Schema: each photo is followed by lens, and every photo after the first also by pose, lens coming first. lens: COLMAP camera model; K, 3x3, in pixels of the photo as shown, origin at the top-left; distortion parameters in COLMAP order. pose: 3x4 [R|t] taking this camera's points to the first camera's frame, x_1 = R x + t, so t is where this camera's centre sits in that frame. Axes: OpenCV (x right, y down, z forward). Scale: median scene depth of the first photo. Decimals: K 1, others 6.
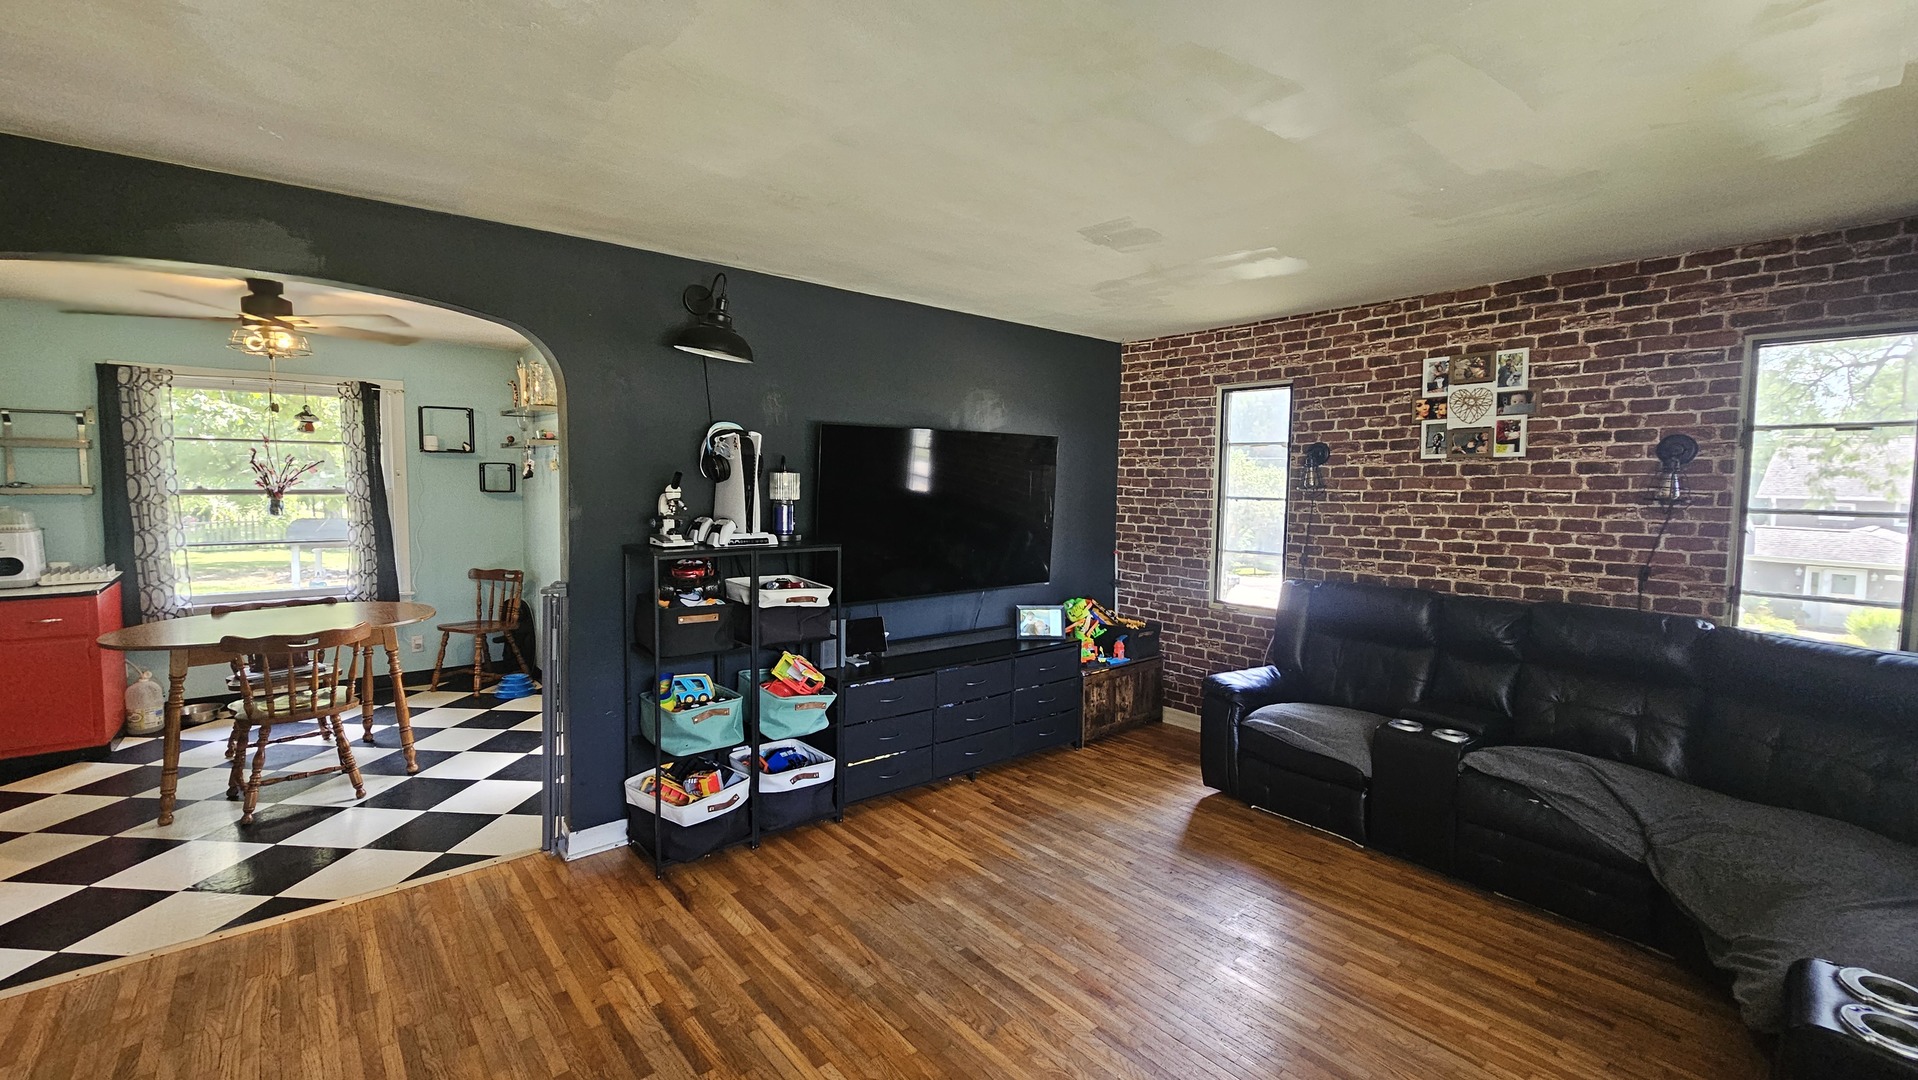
lens RADIAL K [[790.2, 0, 966.4], [0, 790.2, 527.7], [0, 0, 1]] dist [-0.001445, -0.000130]
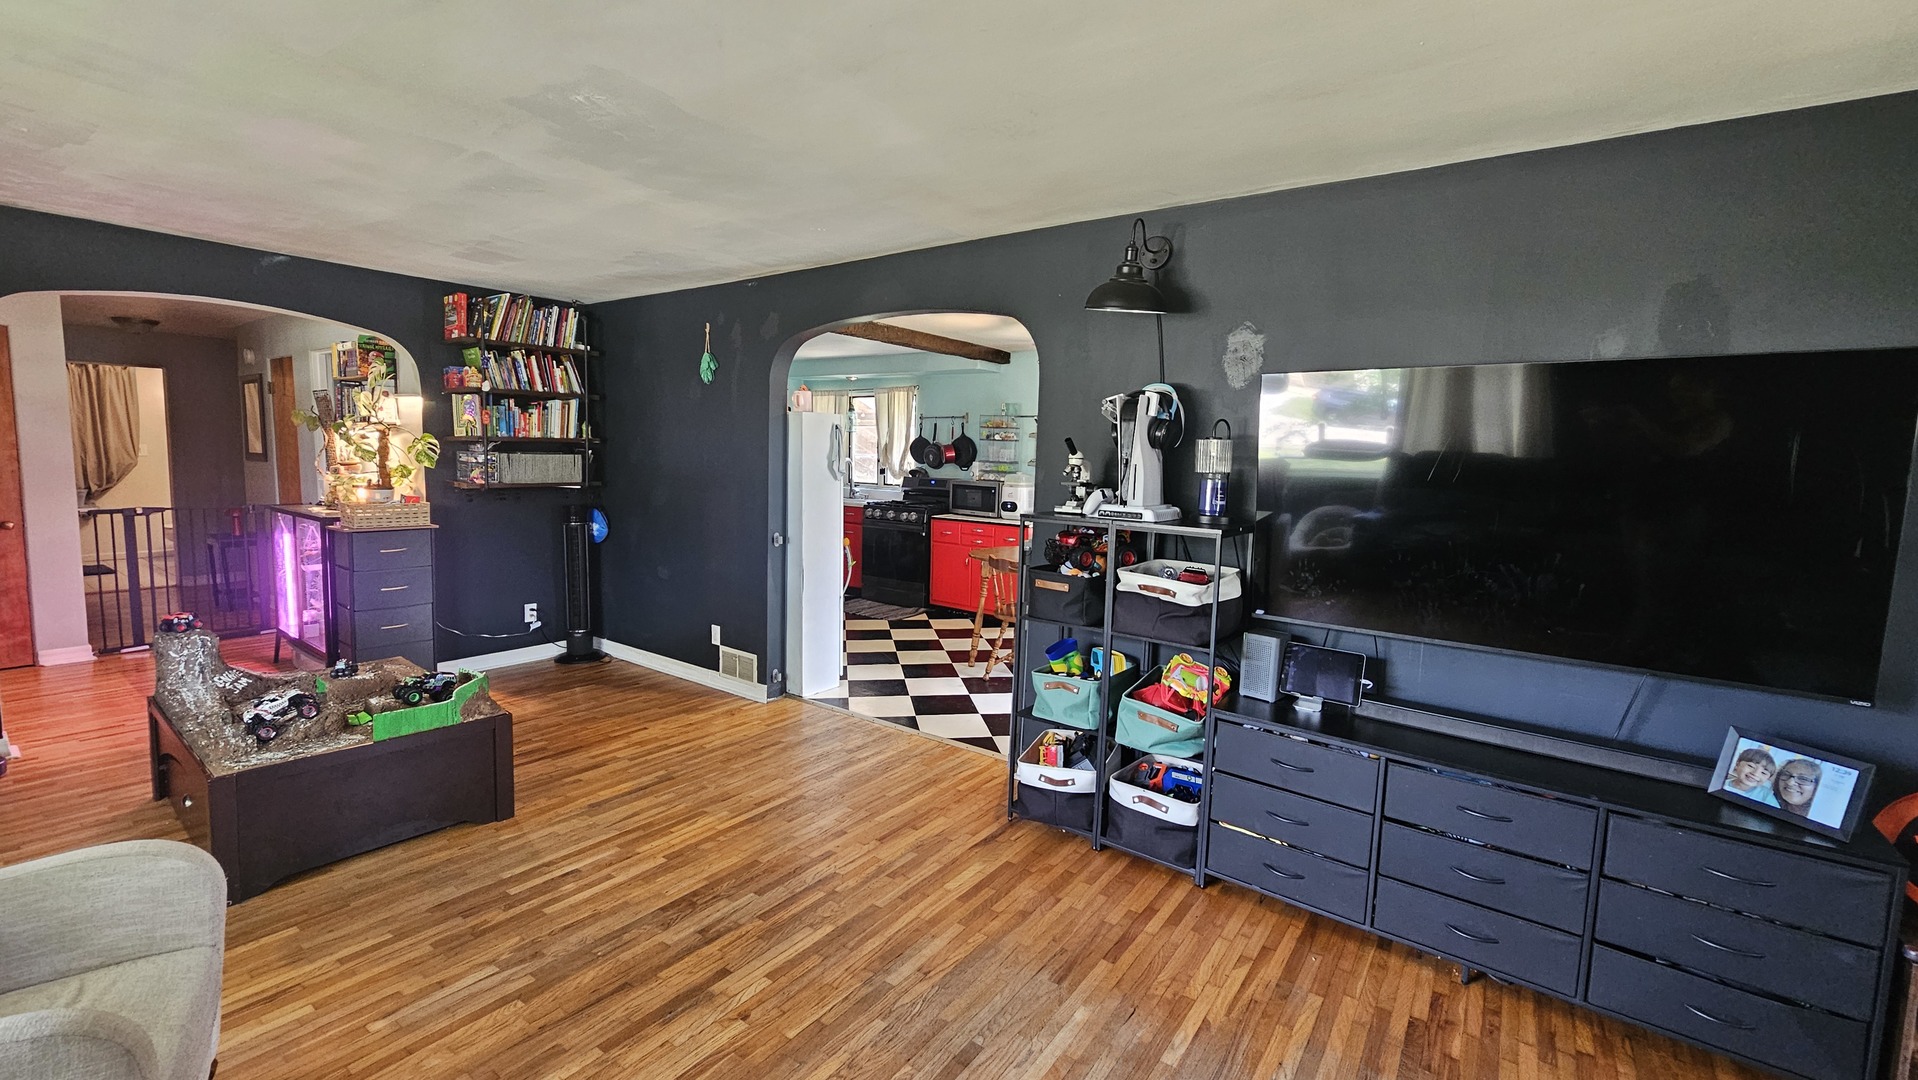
lens RADIAL K [[786.5, 0, 966.1], [0, 786.5, 528.3], [0, 0, 1]] dist [-0.001965, -0.000627]
pose [[0.238567, 0.085490, -0.967356, 0.490949], [-0.090190, 0.993763, 0.065581, -0.008940], [0.966929, 0.071600, 0.244789, 0.547647]]
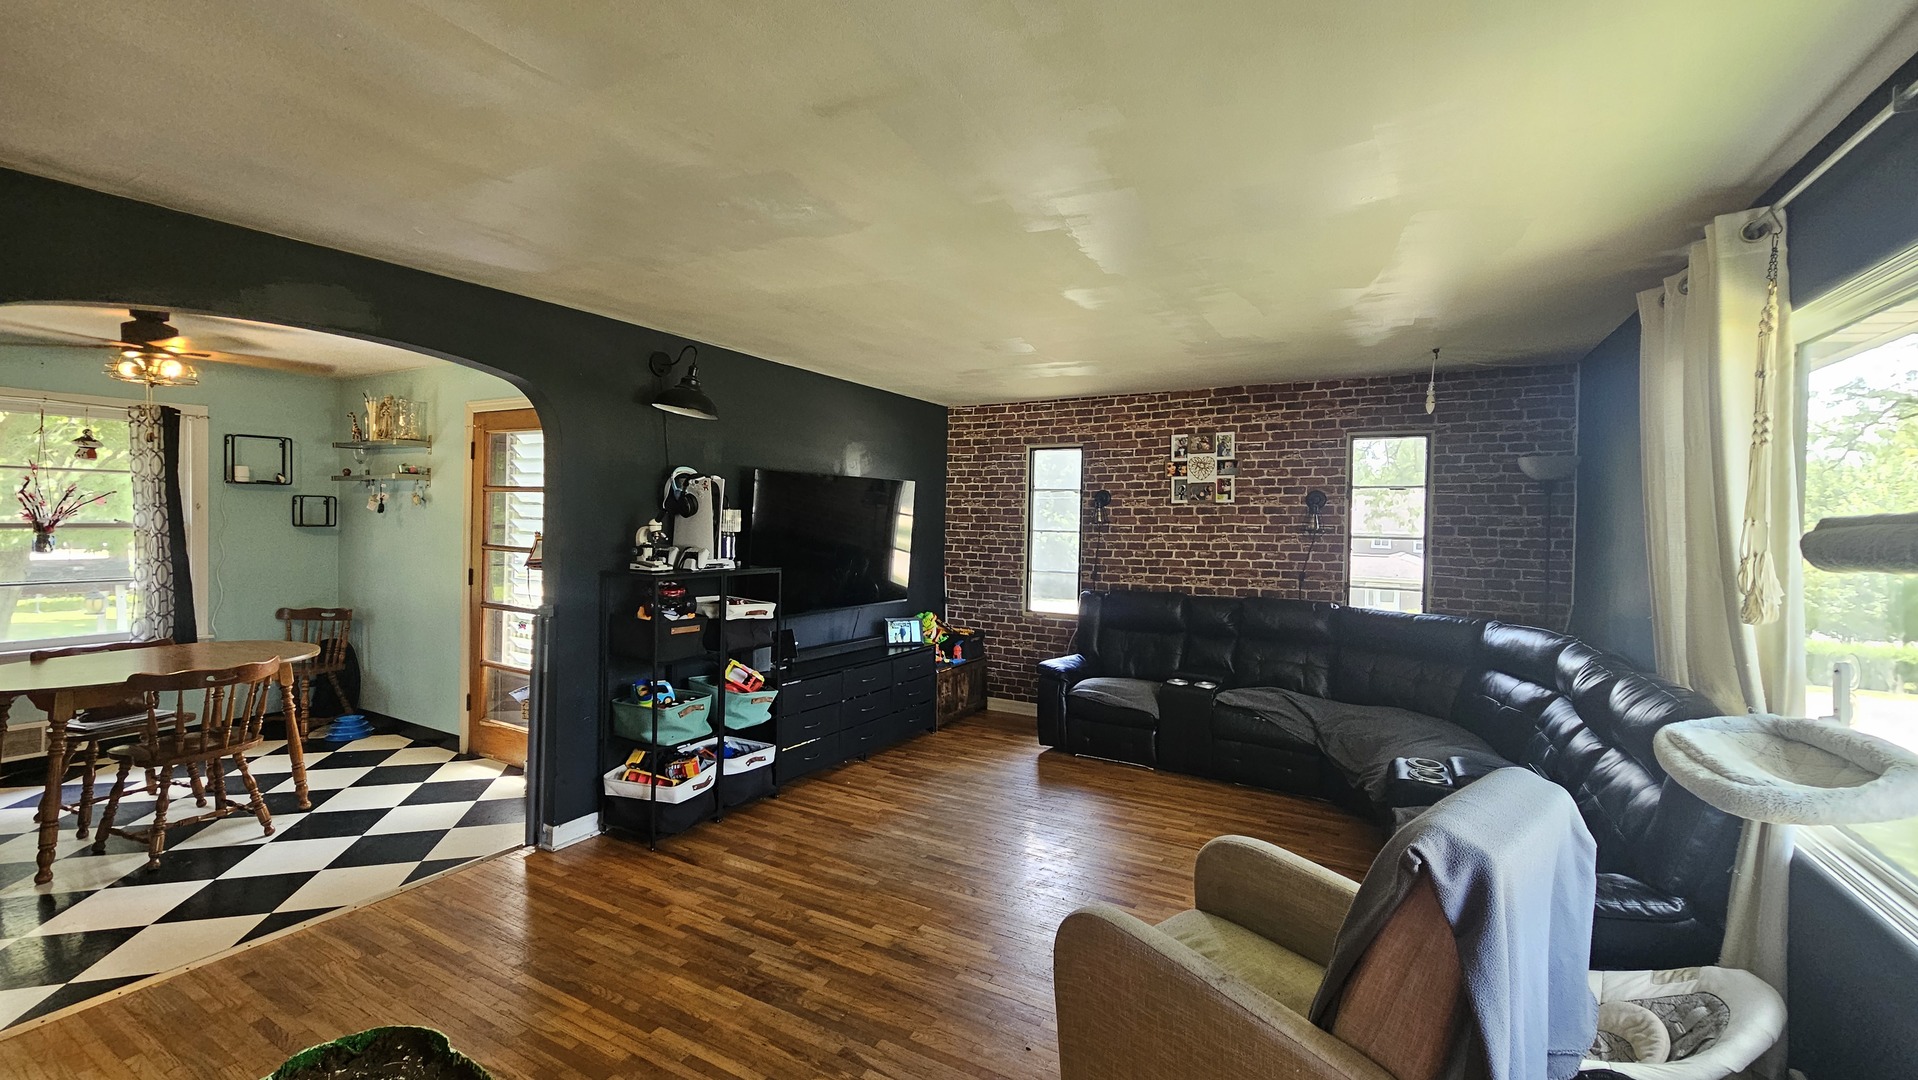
lens RADIAL K [[786.5, 0, 966.1], [0, 786.5, 528.3], [0, 0, 1]] dist [-0.001965, -0.000627]
pose [[0.939984, -0.000531, 0.341218, -0.291551], [0.015905, 0.998980, -0.042261, 0.015234], [-0.340848, 0.045152, 0.939034, -0.241836]]
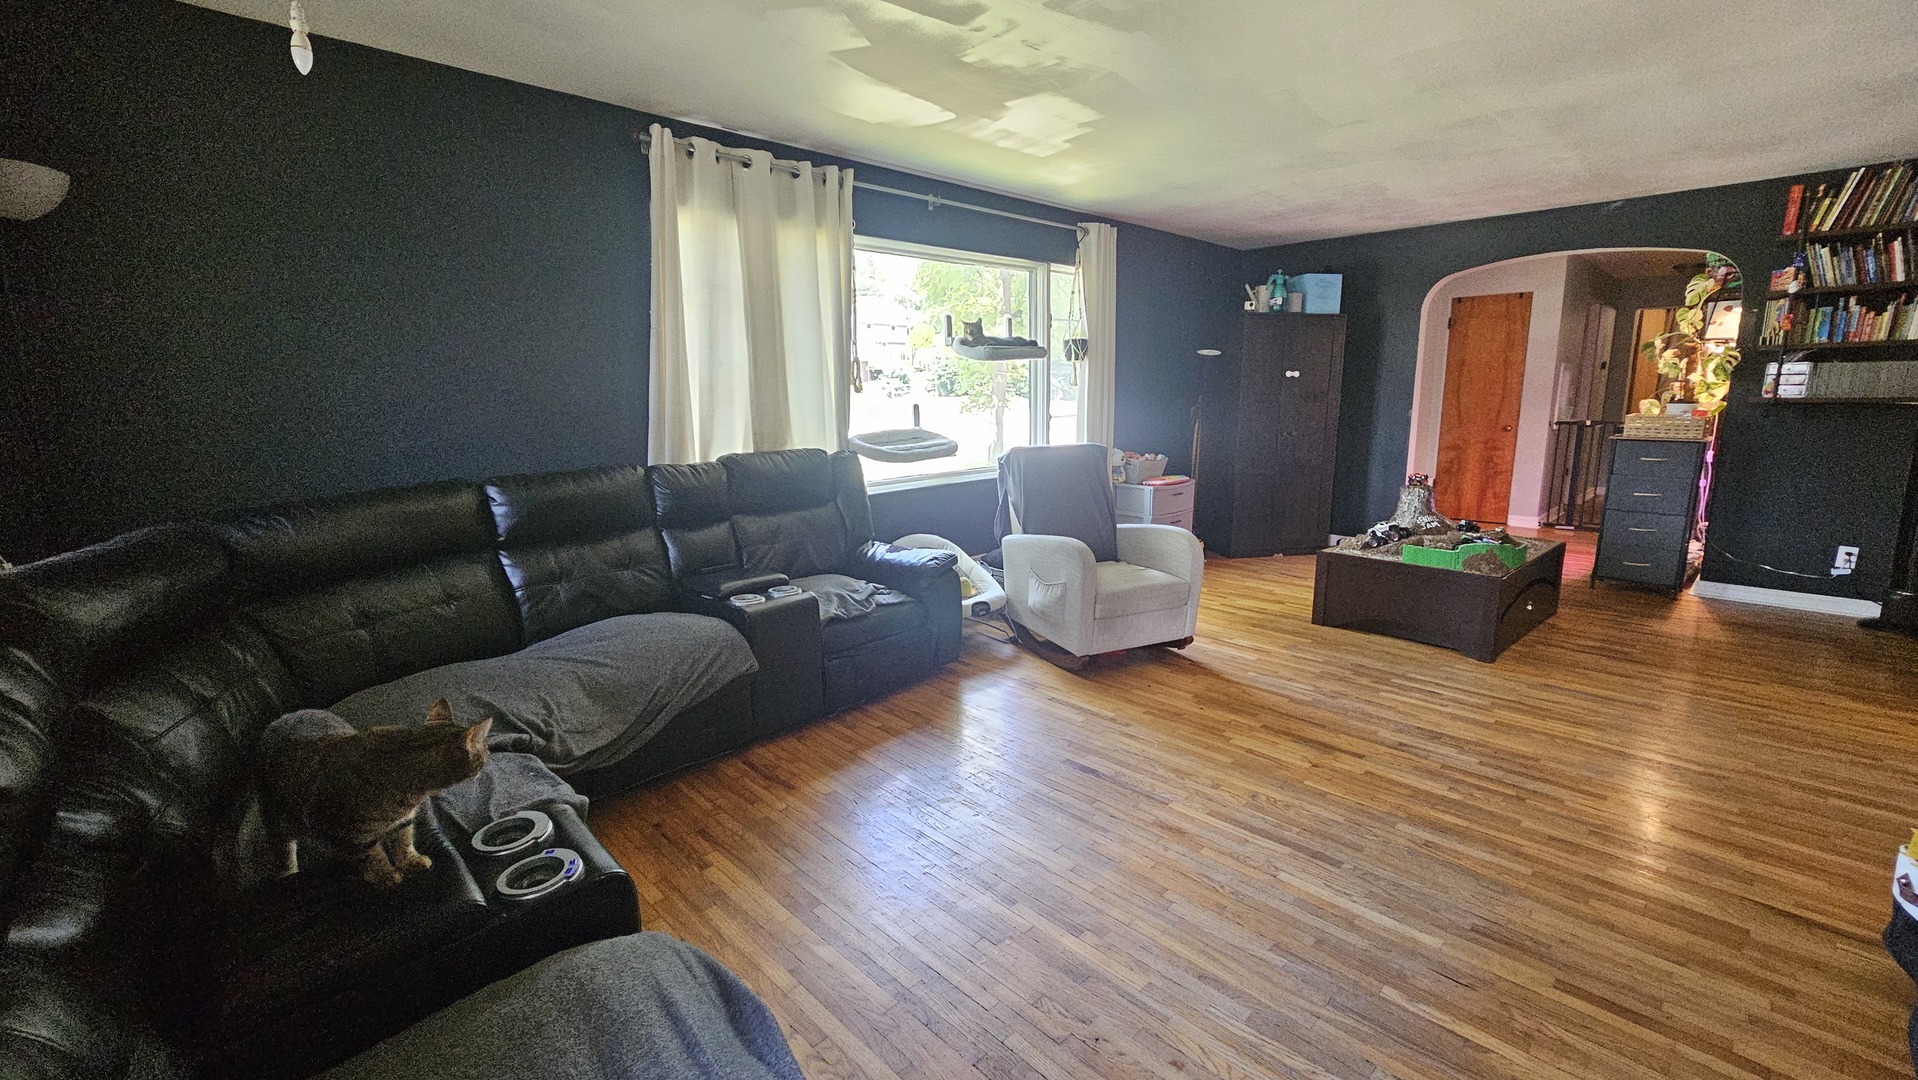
lens RADIAL K [[786.5, 0, 966.1], [0, 786.5, 528.3], [0, 0, 1]] dist [-0.001965, -0.000627]
pose [[-0.998029, 0.013288, -0.061326, 0.321402], [-0.002094, 0.969722, 0.244202, -0.020597], [0.062714, 0.243849, -0.967783, 1.224037]]
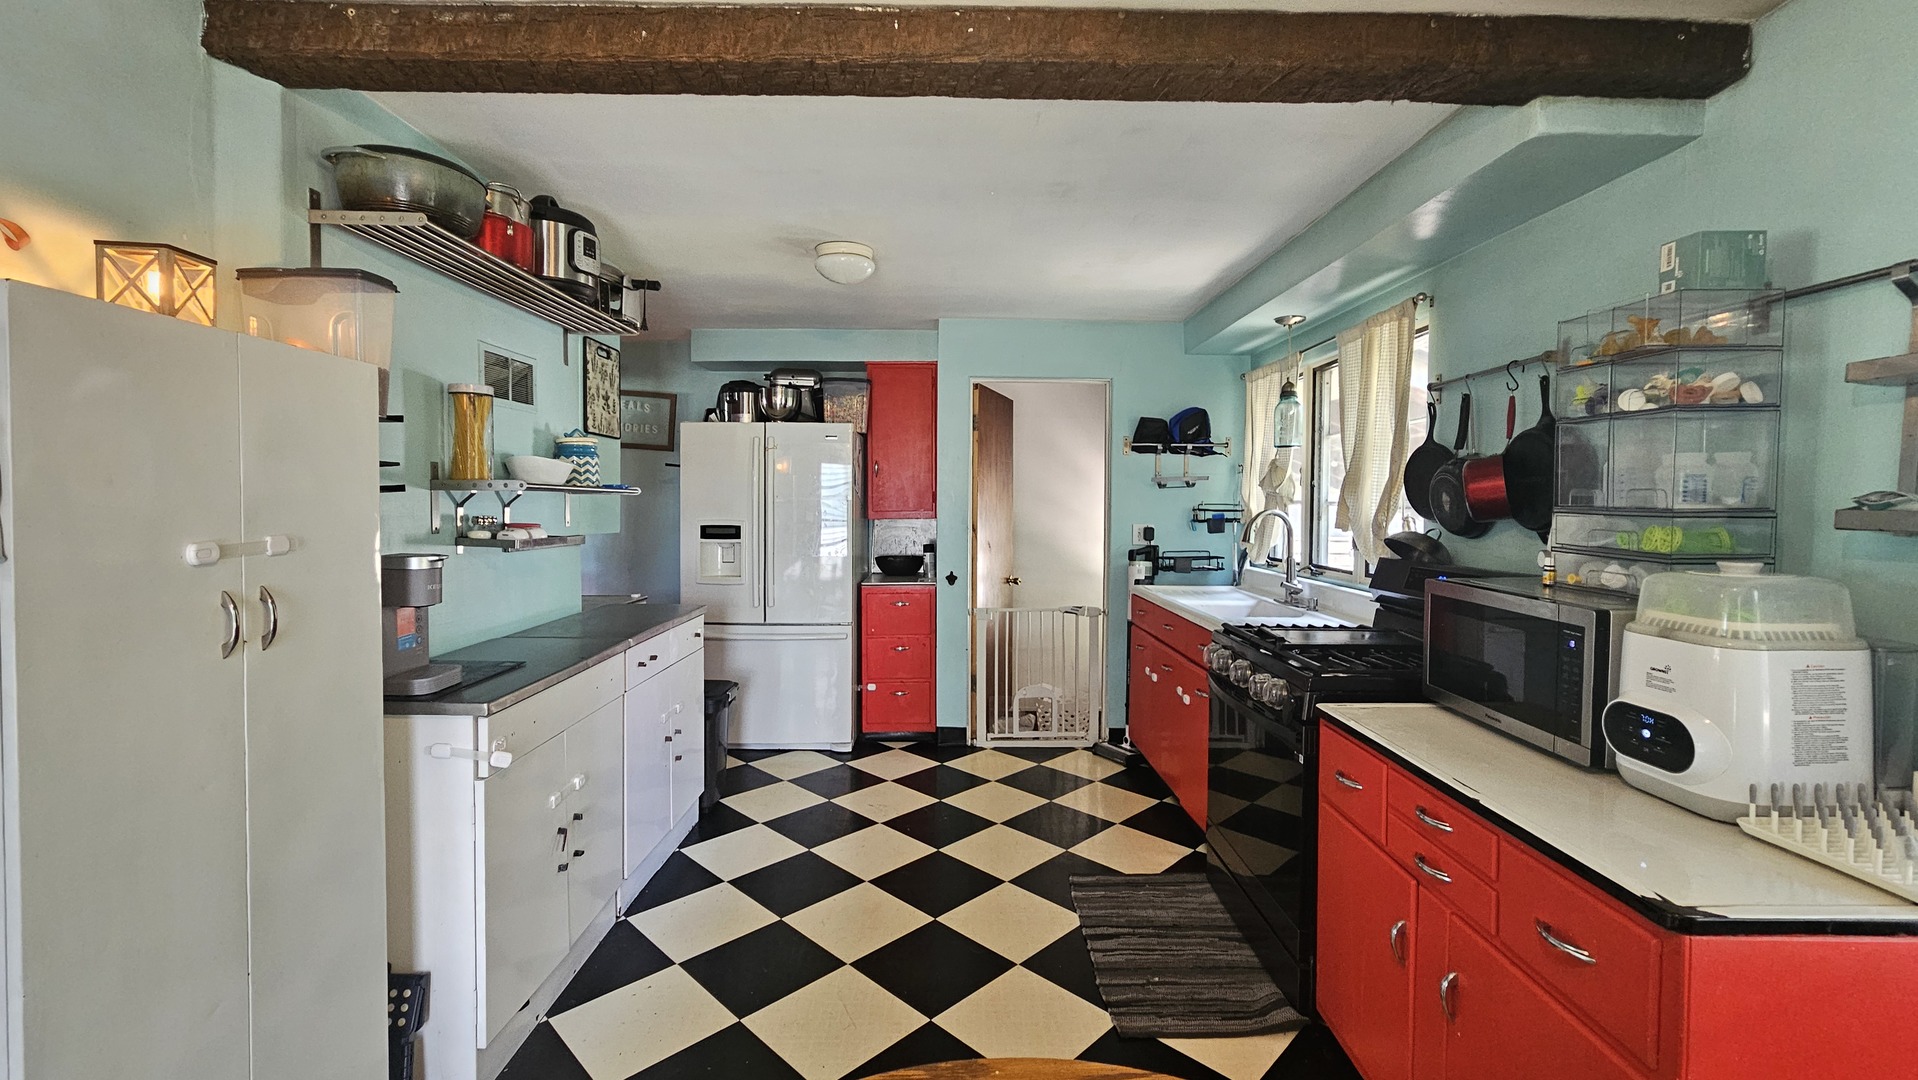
lens RADIAL K [[790.2, 0, 966.4], [0, 790.2, 527.7], [0, 0, 1]] dist [-0.001445, -0.000130]
pose [[-0.637875, 0.008333, -0.770095, -0.872557], [-0.068526, 0.995361, 0.067530, -0.048399], [0.767085, 0.095847, -0.634345, 1.104870]]
